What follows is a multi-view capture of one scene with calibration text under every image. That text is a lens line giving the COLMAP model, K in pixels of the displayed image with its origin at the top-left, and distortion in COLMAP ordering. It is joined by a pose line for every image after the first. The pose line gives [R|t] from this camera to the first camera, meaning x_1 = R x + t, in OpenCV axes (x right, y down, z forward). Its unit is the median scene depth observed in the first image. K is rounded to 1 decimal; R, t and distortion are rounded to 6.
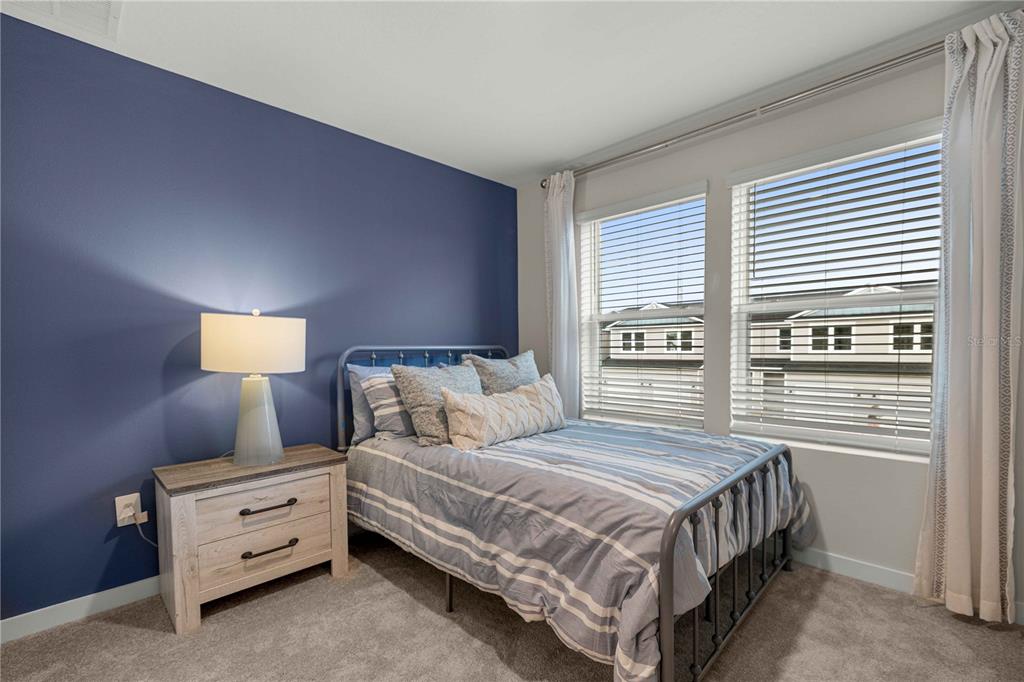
lens RADIAL K [[446.9, 0, 514.8], [0, 446.9, 349.2], [0, 0, 1]] dist [-0.001284, -0.000182]
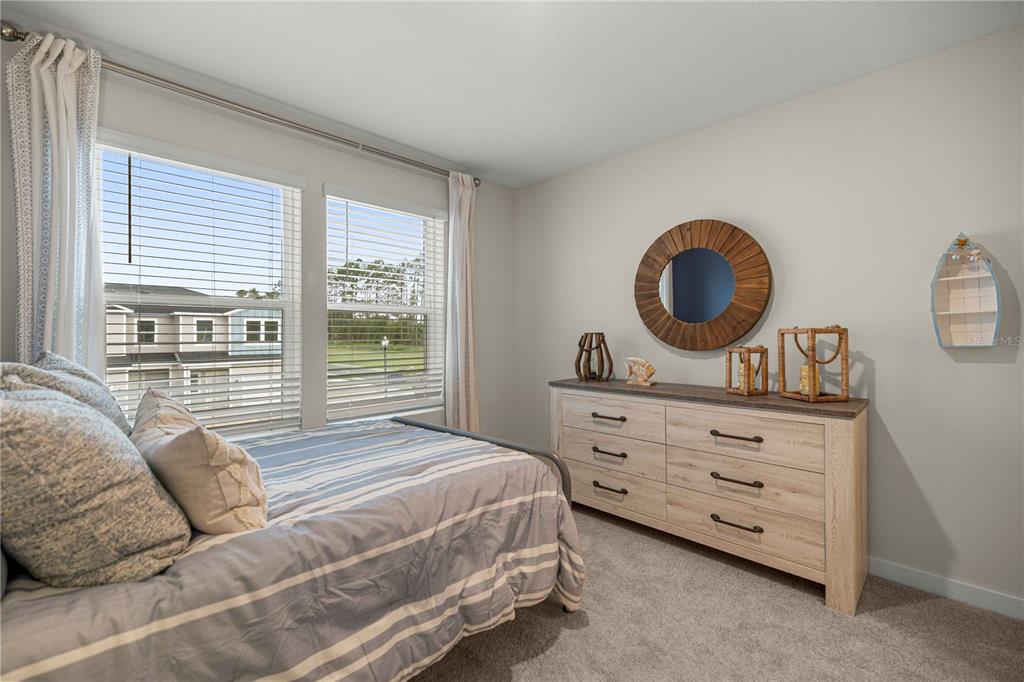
lens RADIAL K [[446.9, 0, 506.0], [0, 446.9, 333.0], [0, 0, 1]] dist [-0.001284, -0.000182]
pose [[0.004655, 0.013088, 0.999904, -0.770521], [0.013208, 0.999826, -0.013148, -0.002773], [-0.999902, 0.013268, 0.004481, 0.804969]]
